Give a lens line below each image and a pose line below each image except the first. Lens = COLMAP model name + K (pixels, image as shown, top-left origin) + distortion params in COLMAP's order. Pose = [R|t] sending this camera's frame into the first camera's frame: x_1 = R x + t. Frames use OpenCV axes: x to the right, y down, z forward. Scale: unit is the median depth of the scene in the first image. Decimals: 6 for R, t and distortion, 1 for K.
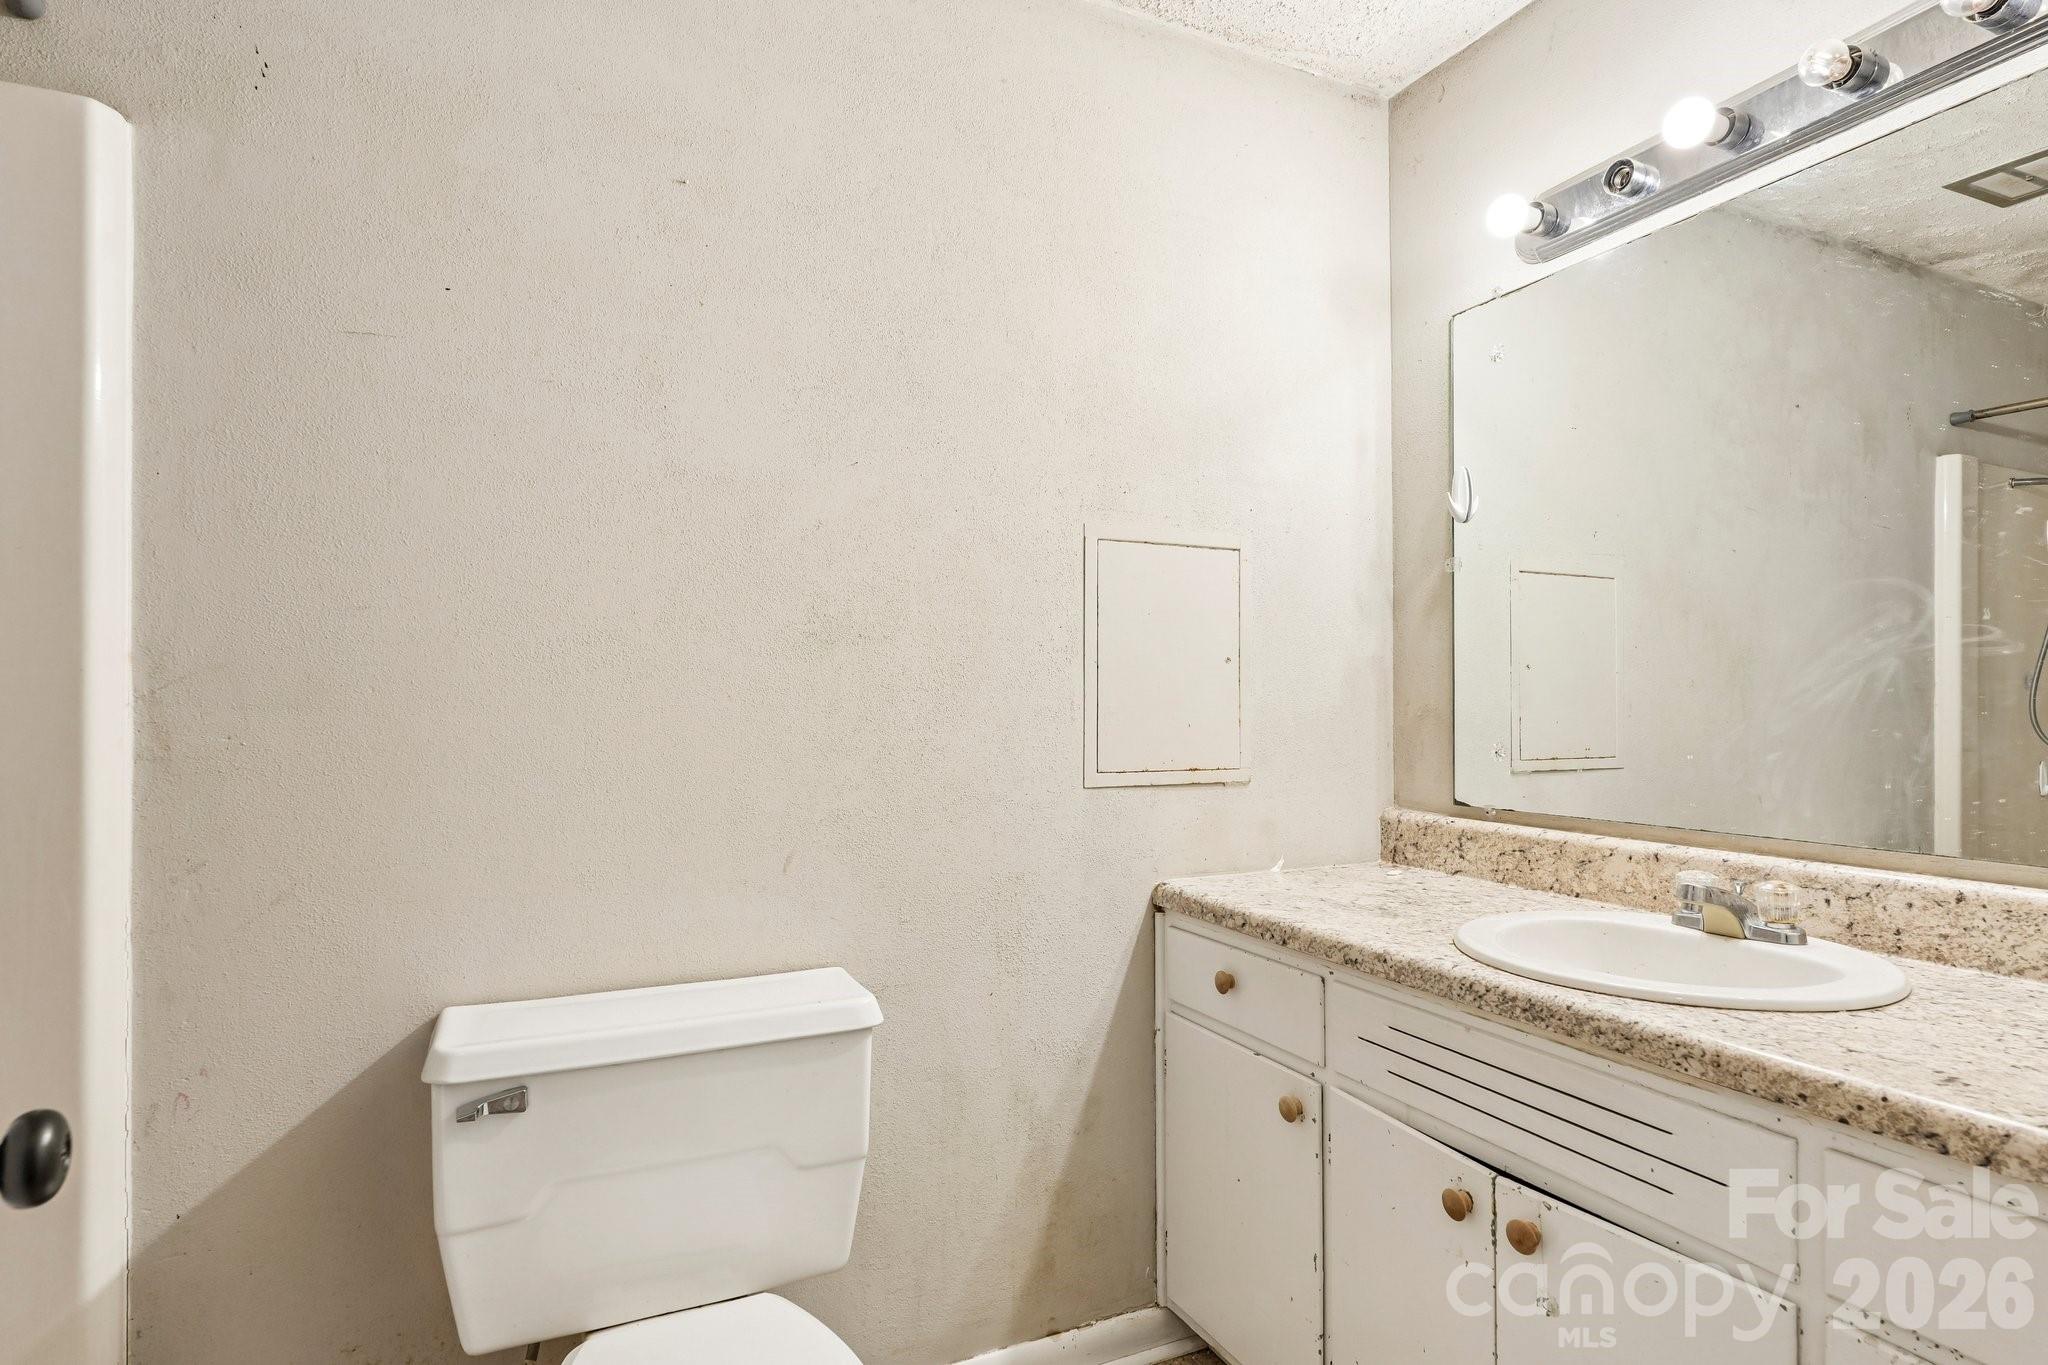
lens RADIAL K [[1060.2, 0, 1009.7], [0, 1060.2, 687.1], [0, 0, 1]] dist [-0.000232, 0.000662]
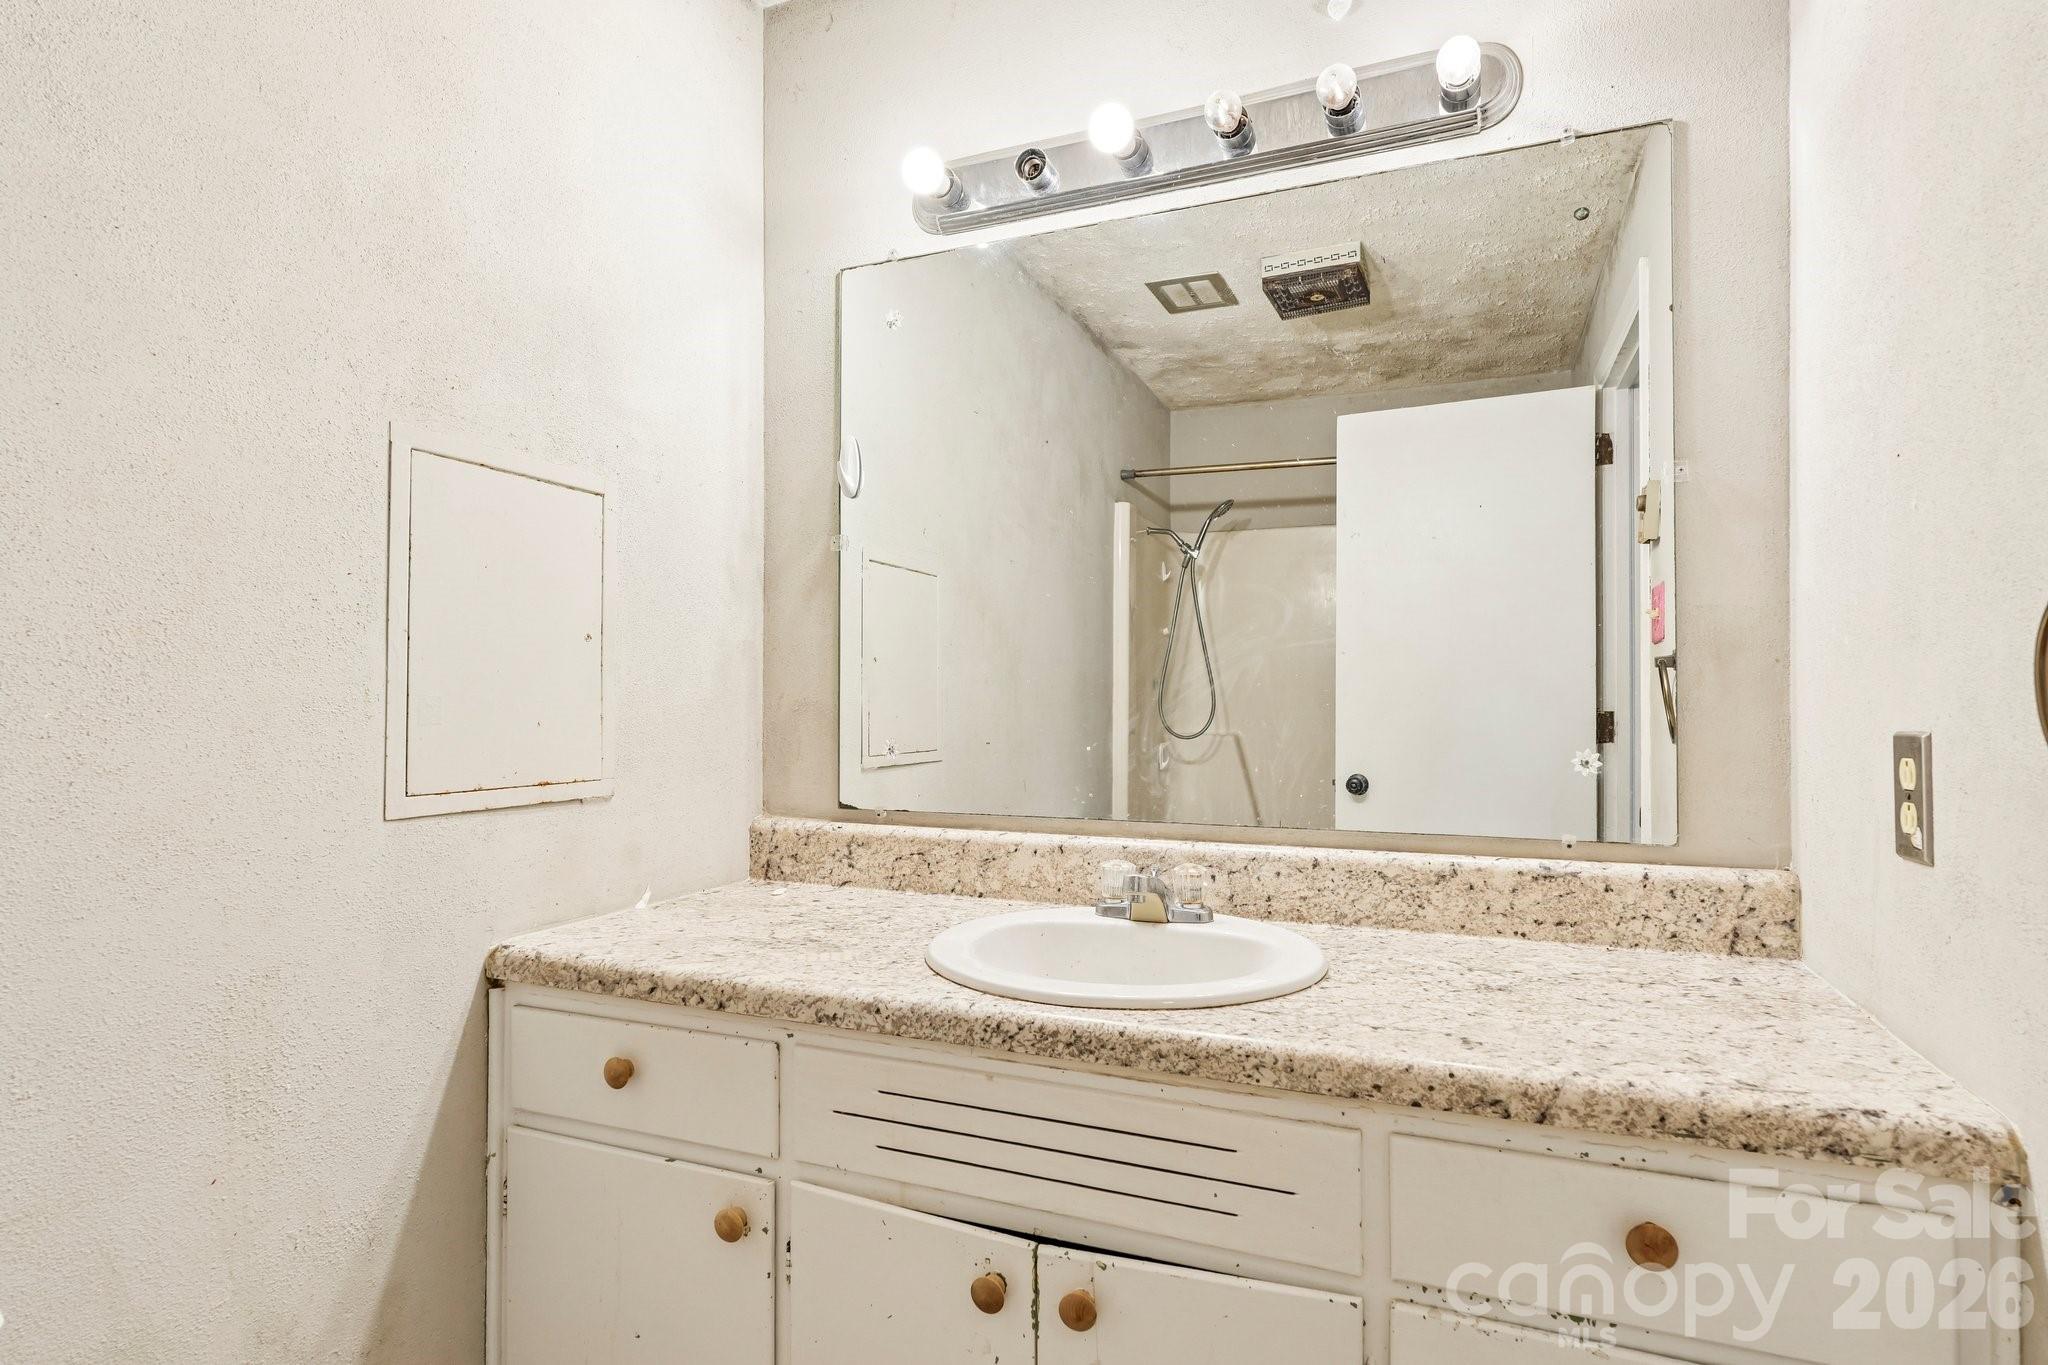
lens RADIAL K [[1064.1, 0, 1017.4], [0, 1064.1, 678.9], [0, 0, 1]] dist [0.001661, 0.000964]
pose [[0.734515, 0.016660, 0.678388, -0.125196], [-0.012985, 0.999861, -0.010496, 0.012140], [-0.678468, -0.001099, 0.734629, 0.336742]]
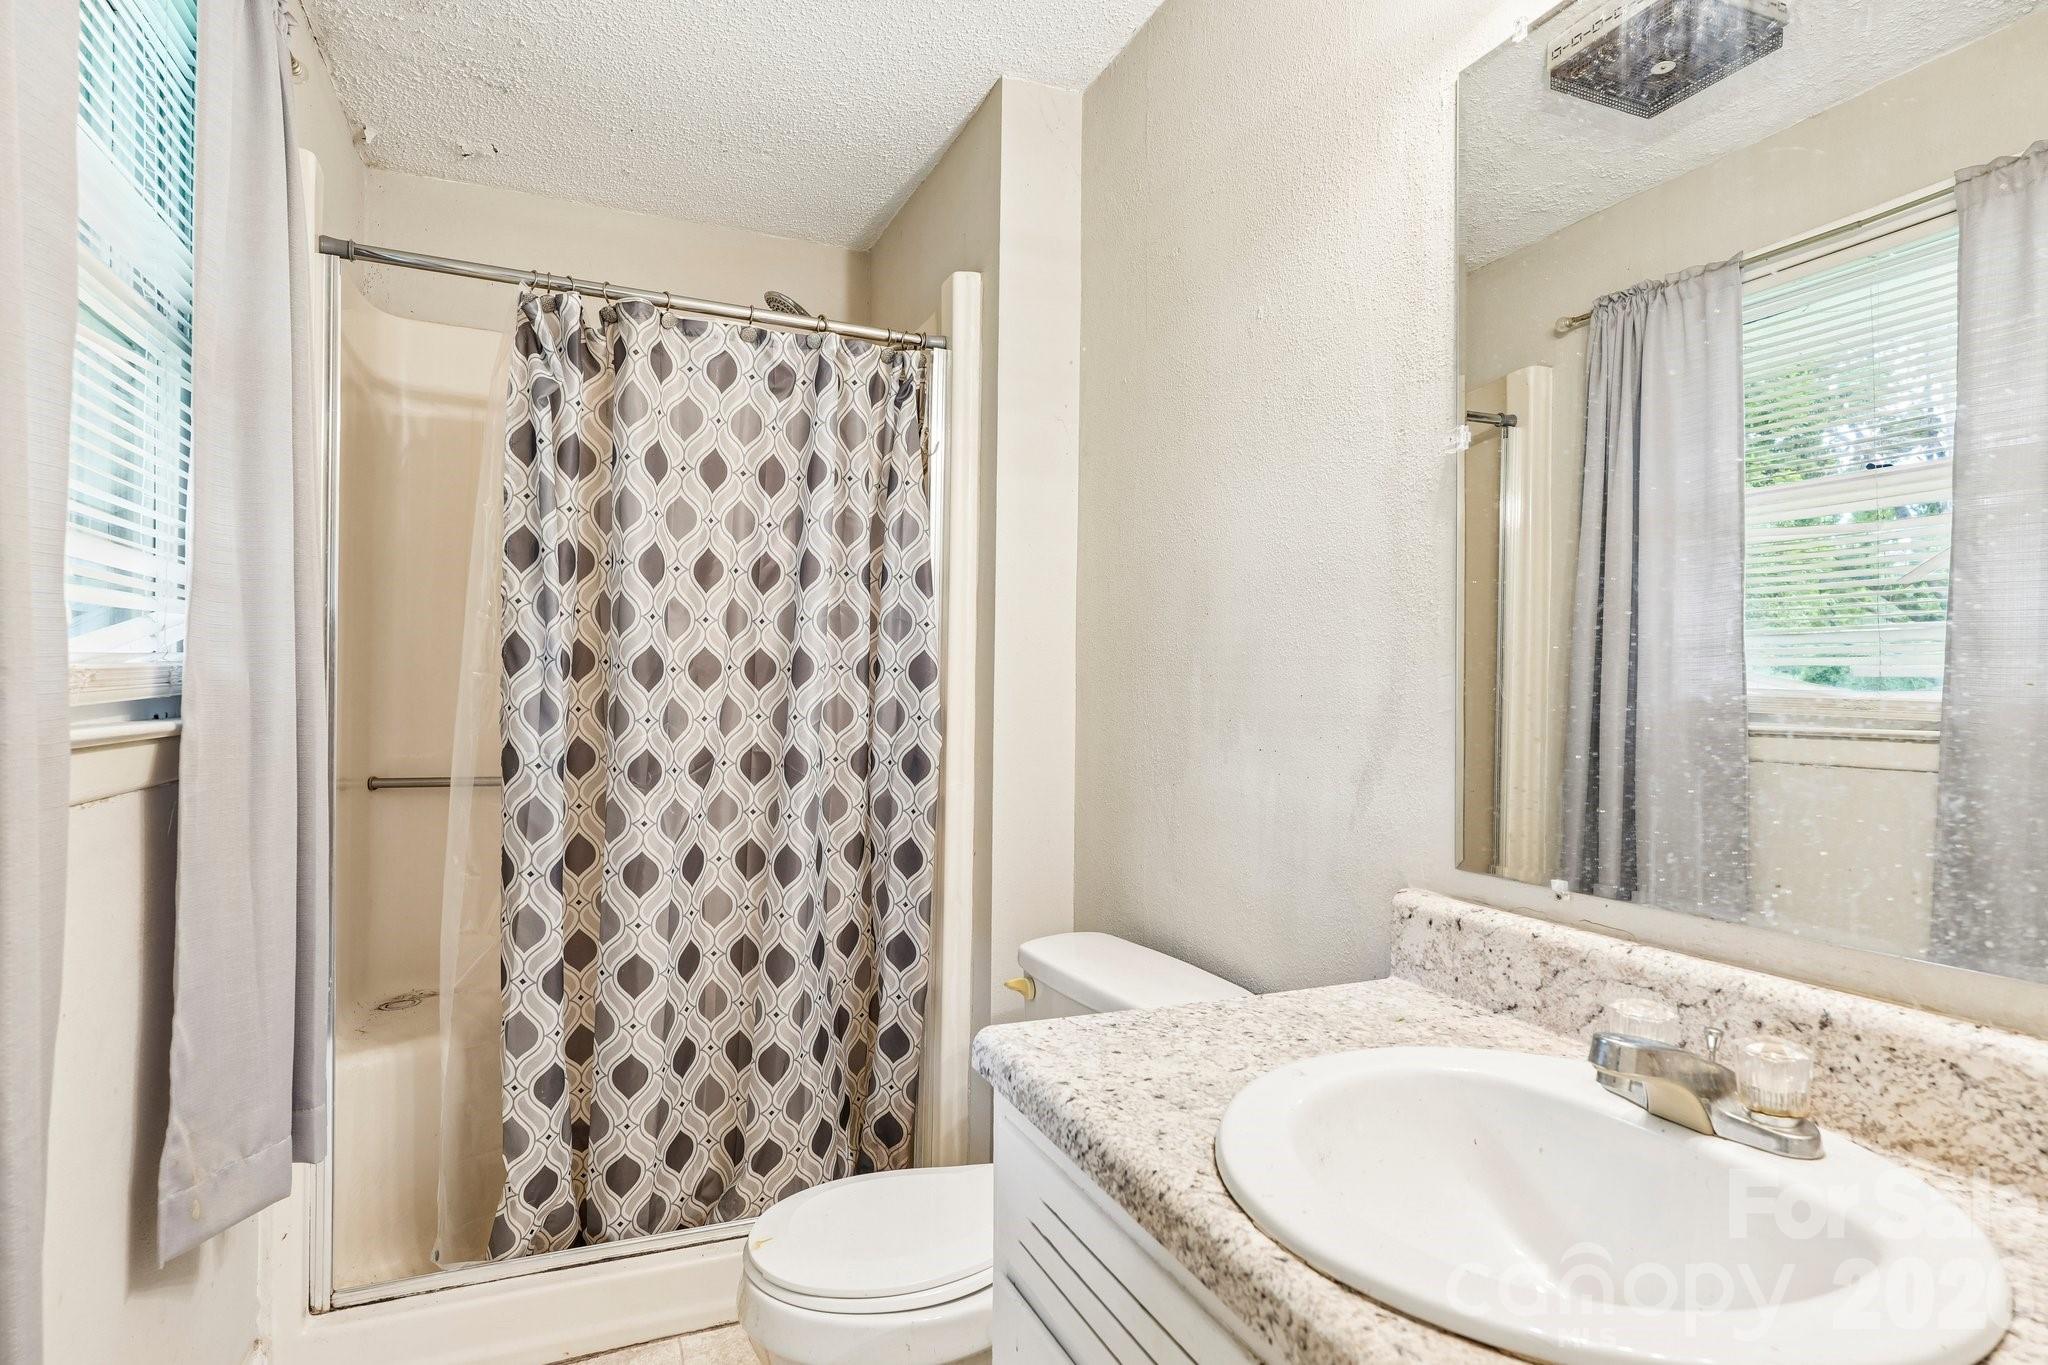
lens RADIAL K [[1069.8, 0, 1009.5], [0, 1069.8, 685.3], [0, 0, 1]] dist [0.001253, 0.000249]
pose [[0.999303, 0.010311, -0.035864, 0.381567], [-0.010054, 0.999923, 0.007337, -0.007167], [0.035937, -0.006971, 0.999330, 0.297644]]
